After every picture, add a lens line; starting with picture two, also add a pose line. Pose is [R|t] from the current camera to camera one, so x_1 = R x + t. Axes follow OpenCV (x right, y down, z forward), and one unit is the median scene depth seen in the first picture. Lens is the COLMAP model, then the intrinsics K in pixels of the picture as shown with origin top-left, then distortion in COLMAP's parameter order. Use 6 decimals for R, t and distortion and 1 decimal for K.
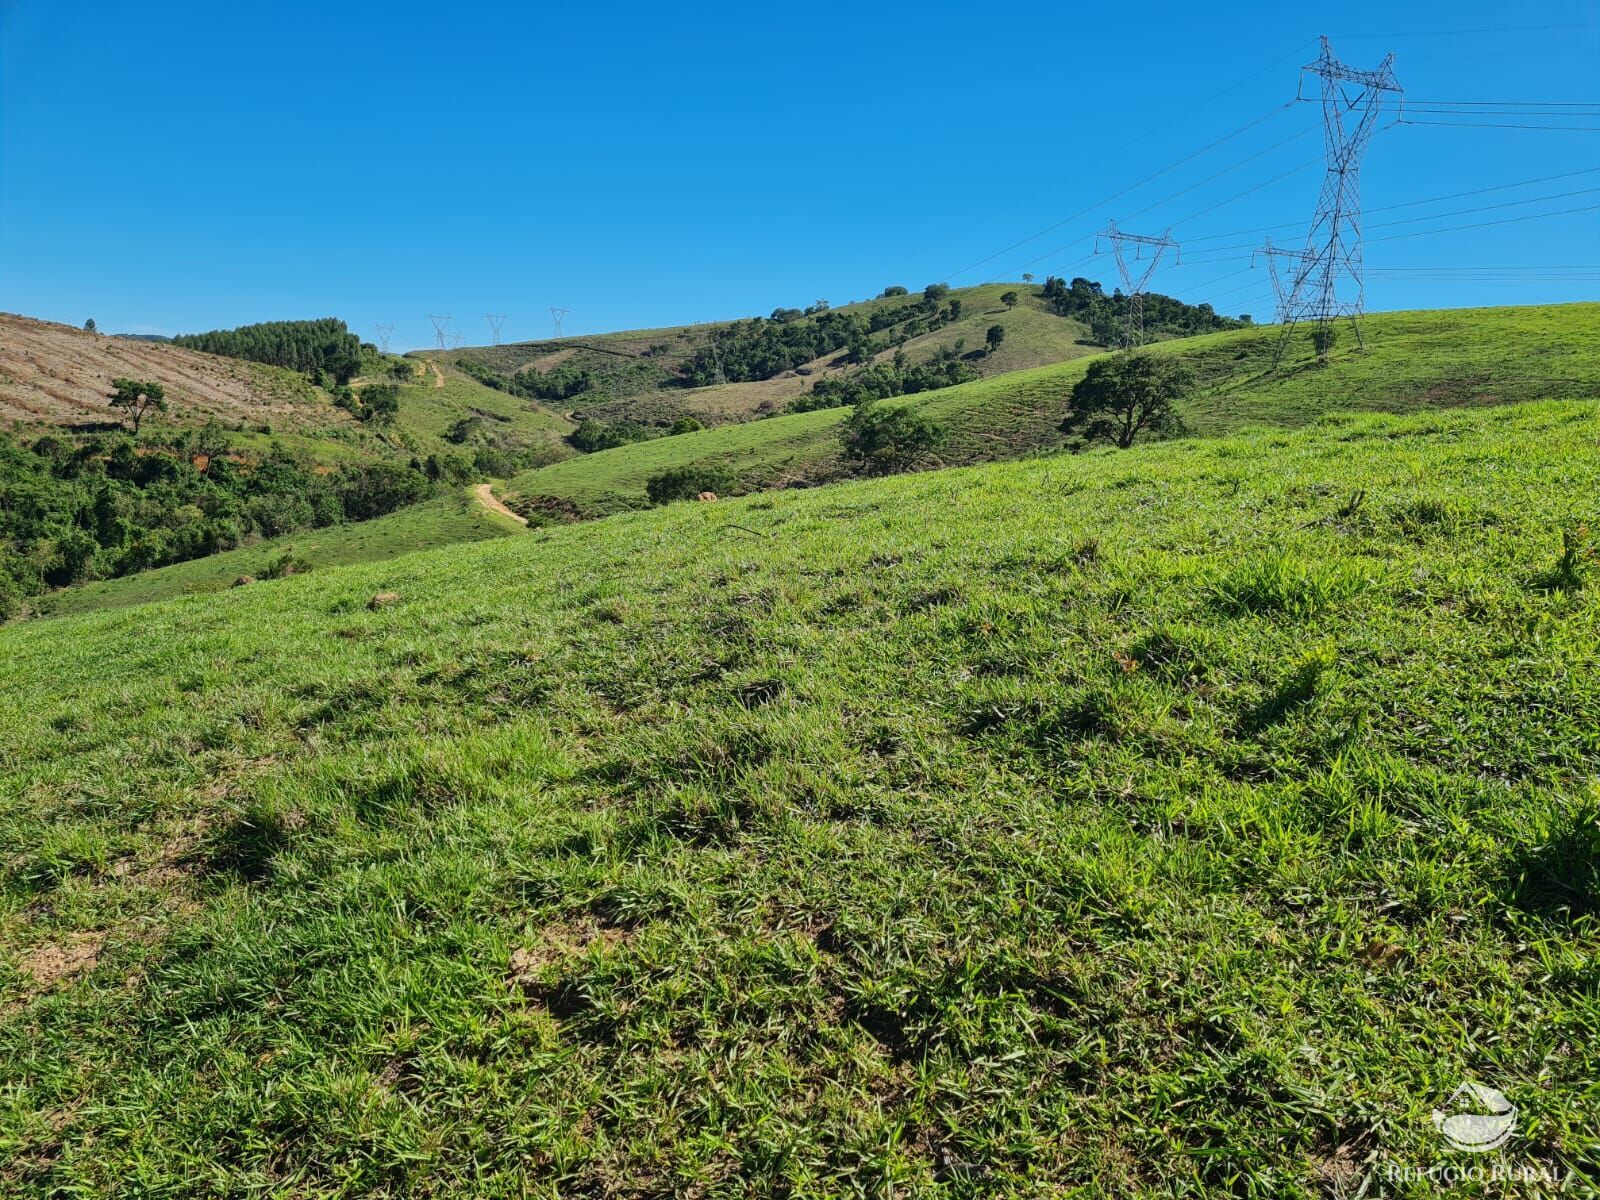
lens RADIAL K [[1179.7, 0, 808.2], [0, 1179.7, 615.6], [0, 0, 1]] dist [0.054967, -0.044996]
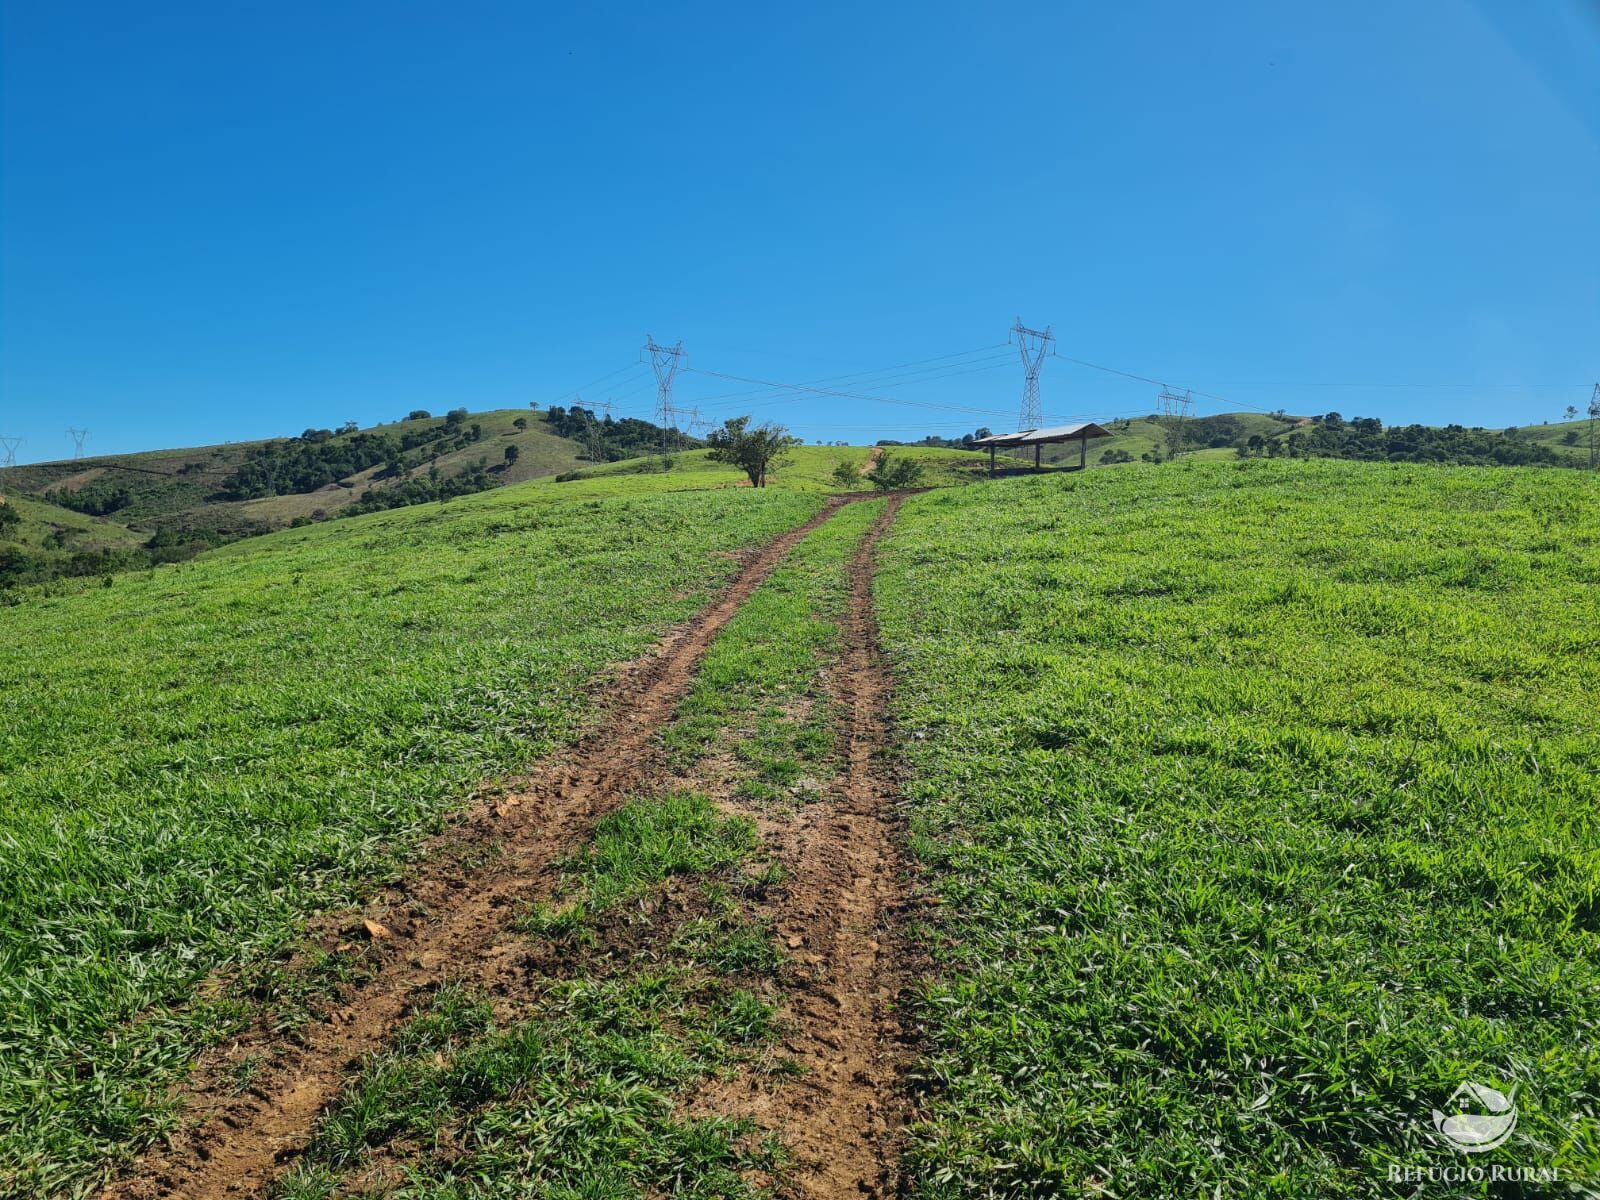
lens RADIAL K [[1179.7, 0, 779.5], [0, 1179.7, 613.0], [0, 0, 1]] dist [0.054967, -0.044996]
pose [[0.930510, -0.062557, 0.360884, -0.035681], [0.095552, 0.992647, -0.074303, 0.044797], [-0.353583, 0.103623, 0.929646, -0.215094]]
